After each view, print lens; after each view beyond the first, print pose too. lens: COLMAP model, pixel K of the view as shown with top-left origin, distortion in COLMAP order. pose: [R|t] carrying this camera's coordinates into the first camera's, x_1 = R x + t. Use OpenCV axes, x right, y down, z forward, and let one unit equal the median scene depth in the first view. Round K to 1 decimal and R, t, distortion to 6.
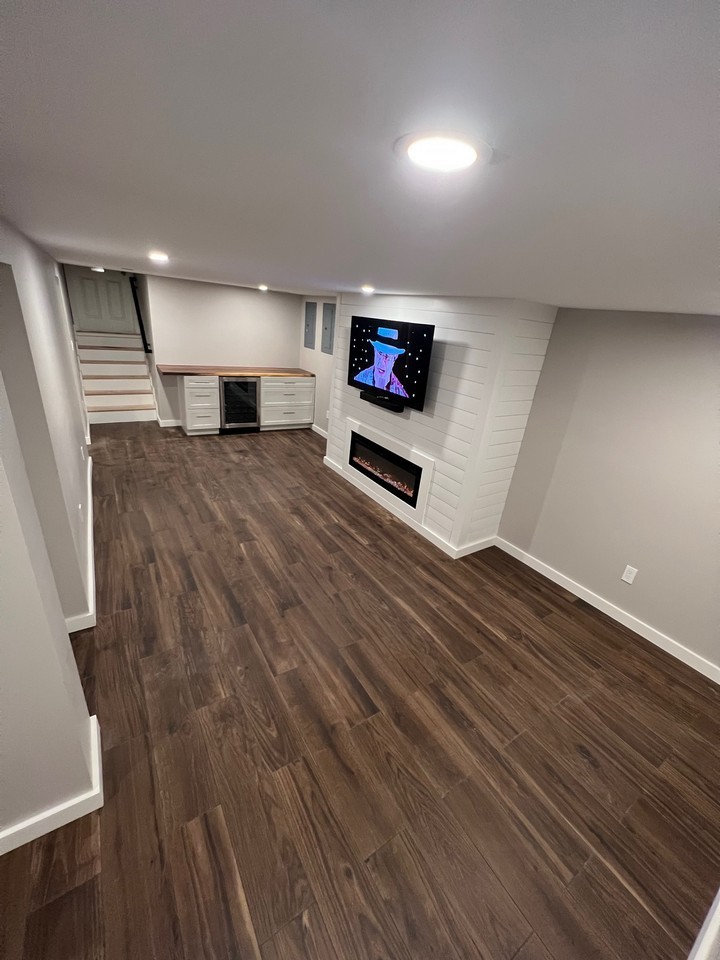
lens RADIAL K [[383.6, 0, 364.8], [0, 383.6, 479.4], [0, 0, 1]] dist [-0.000372, 0.000258]
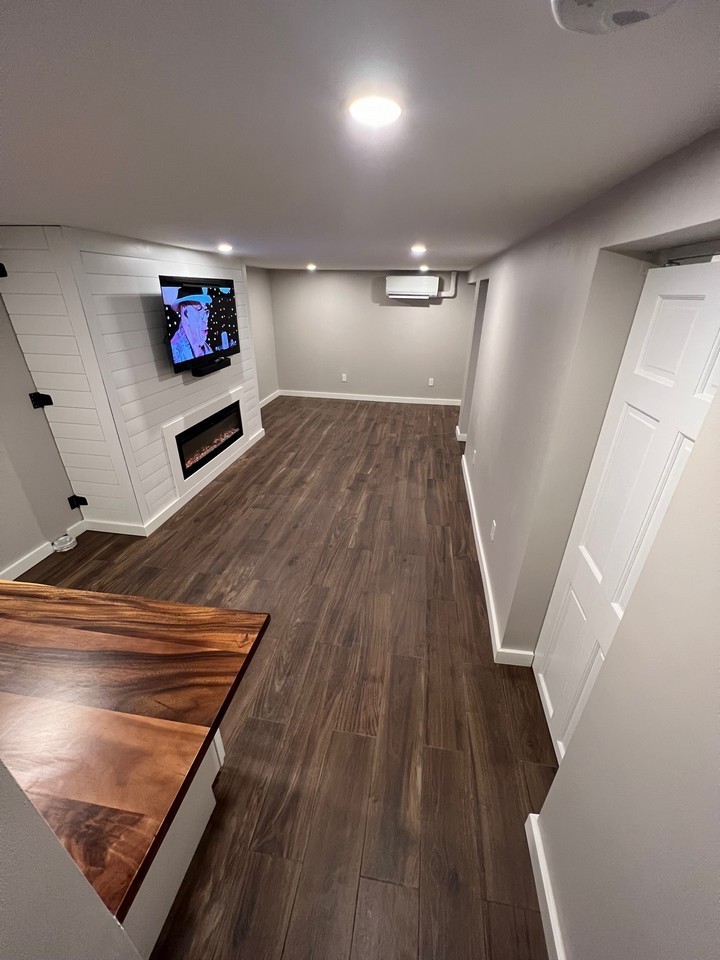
lens RADIAL K [[383.6, 0, 364.8], [0, 383.6, 479.4], [0, 0, 1]] dist [-0.000372, 0.000258]
pose [[-0.736100, -0.398425, 0.547187, -0.936419], [0.175866, 0.668065, 0.723022, -0.686401], [-0.653626, 0.628448, -0.421693, 1.428033]]
